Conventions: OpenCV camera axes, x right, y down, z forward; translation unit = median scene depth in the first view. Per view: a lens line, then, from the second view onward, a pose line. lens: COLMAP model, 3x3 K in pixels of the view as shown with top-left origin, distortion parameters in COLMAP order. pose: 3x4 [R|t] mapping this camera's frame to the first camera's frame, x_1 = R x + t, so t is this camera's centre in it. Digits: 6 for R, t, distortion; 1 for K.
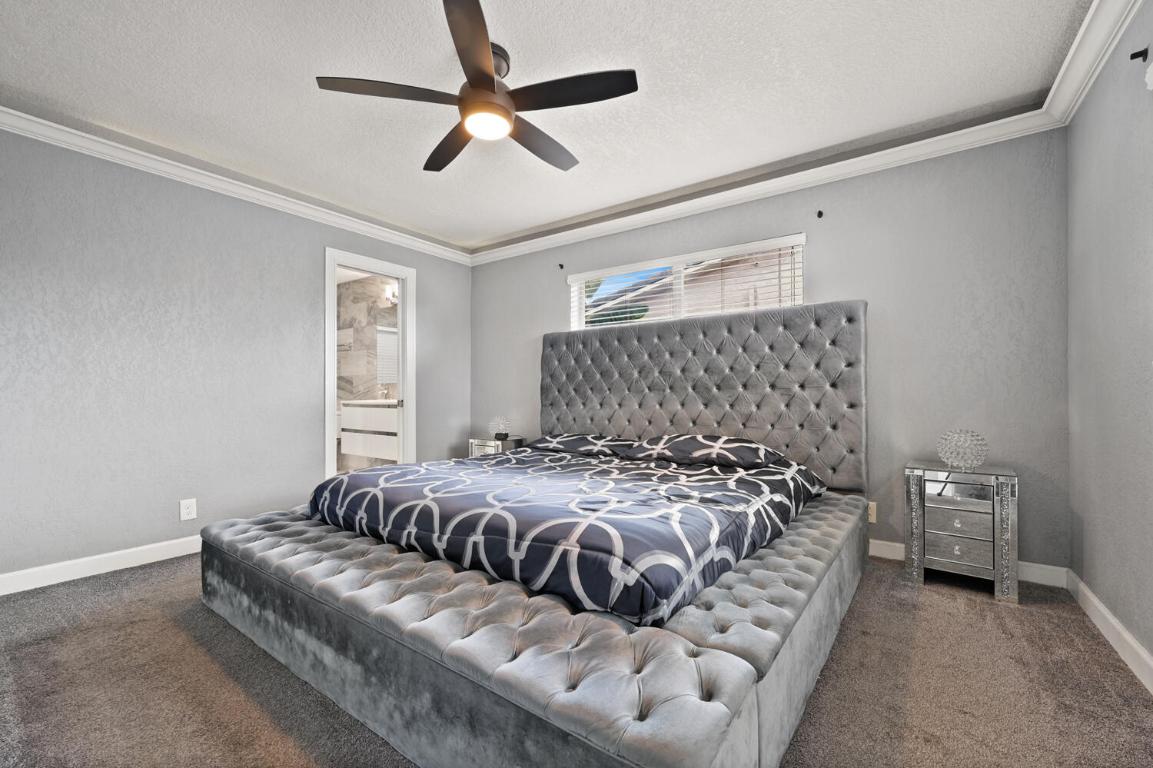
lens RADIAL K [[465.9, 0, 576.0], [0, 465.9, 388.8], [0, 0, 1]] dist [-0.011120, -0.000763]
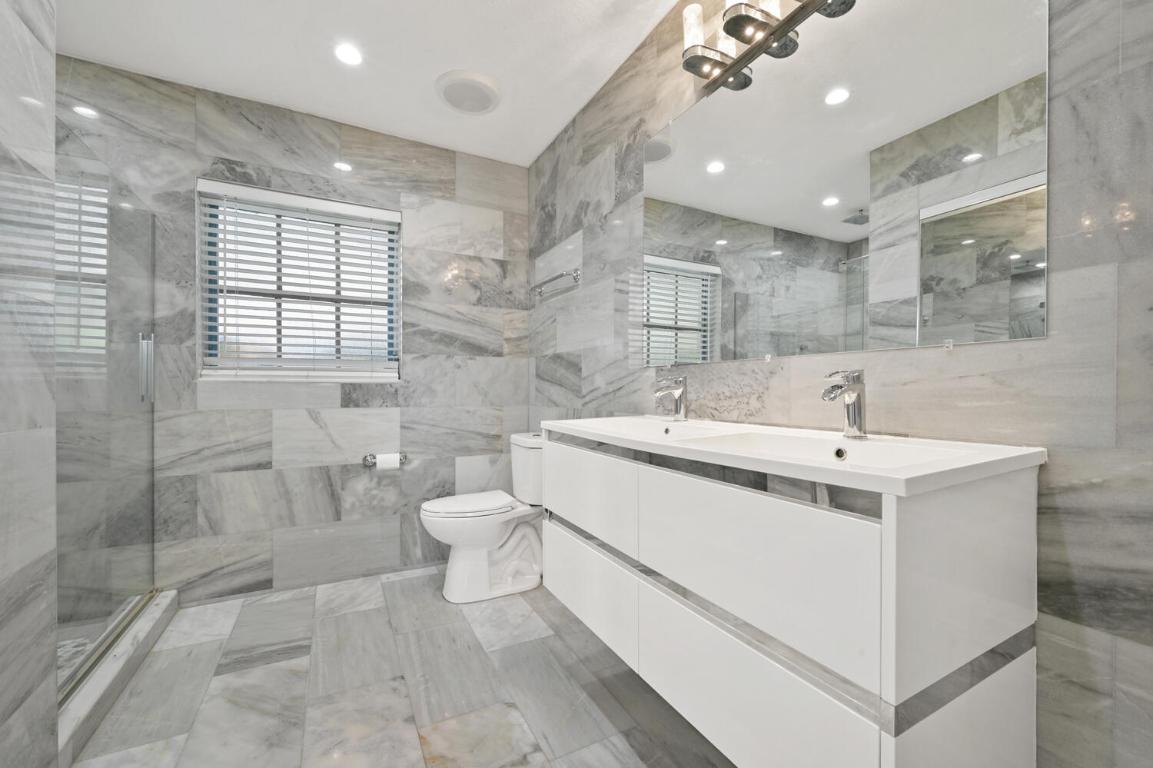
lens RADIAL K [[465.9, 0, 580.4], [0, 465.9, 386.3], [0, 0, 1]] dist [-0.011120, -0.000763]
pose [[0.891412, 0.005270, -0.453162, -0.304159], [-0.002376, 0.999973, 0.006955, 0.000190], [0.453187, -0.005123, 0.891401, 0.652951]]
